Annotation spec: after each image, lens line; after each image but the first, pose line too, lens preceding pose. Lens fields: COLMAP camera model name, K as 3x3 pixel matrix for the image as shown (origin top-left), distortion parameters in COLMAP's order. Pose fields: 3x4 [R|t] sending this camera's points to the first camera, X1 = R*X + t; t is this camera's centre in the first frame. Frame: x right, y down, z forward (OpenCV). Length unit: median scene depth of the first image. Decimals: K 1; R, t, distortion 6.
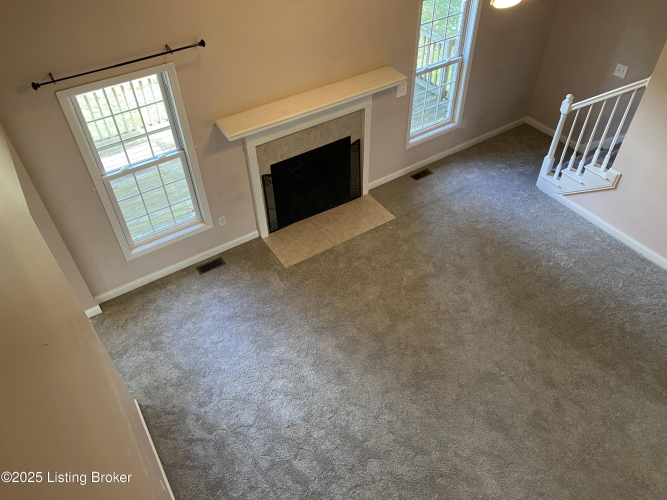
lens RADIAL K [[508.5, 0, 332.7], [0, 508.5, 246.4], [0, 0, 1]] dist [0.089046, -0.107161]
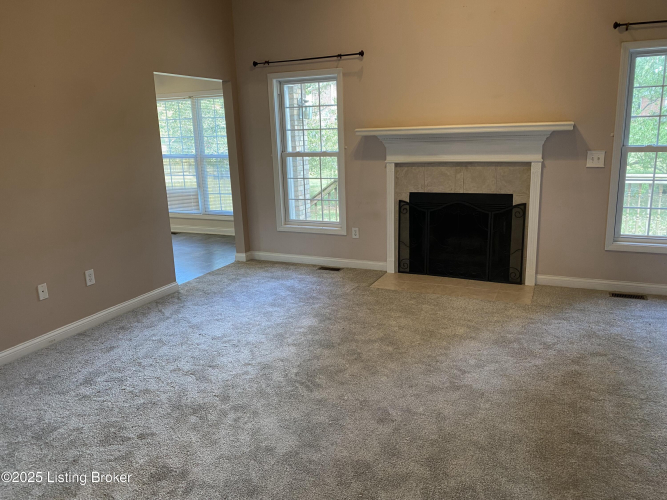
lens RADIAL K [[508.5, 0, 332.7], [0, 508.5, 246.4], [0, 0, 1]] dist [0.089046, -0.107161]
pose [[0.549281, 0.196666, -0.812165, 0.616115], [-0.560750, 0.807339, -0.183747, 0.192308], [0.619556, 0.556350, 0.553737, 0.396043]]
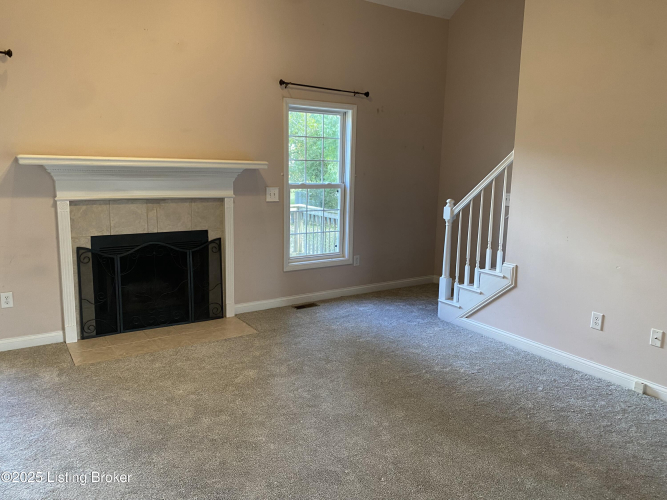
lens RADIAL K [[508.5, 0, 332.7], [0, 508.5, 246.4], [0, 0, 1]] dist [0.089046, -0.107161]
pose [[0.998789, 0.042698, 0.024441, 0.235008], [-0.021848, 0.830054, -0.557255, 0.293488], [-0.044081, 0.556046, 0.829982, 0.304027]]
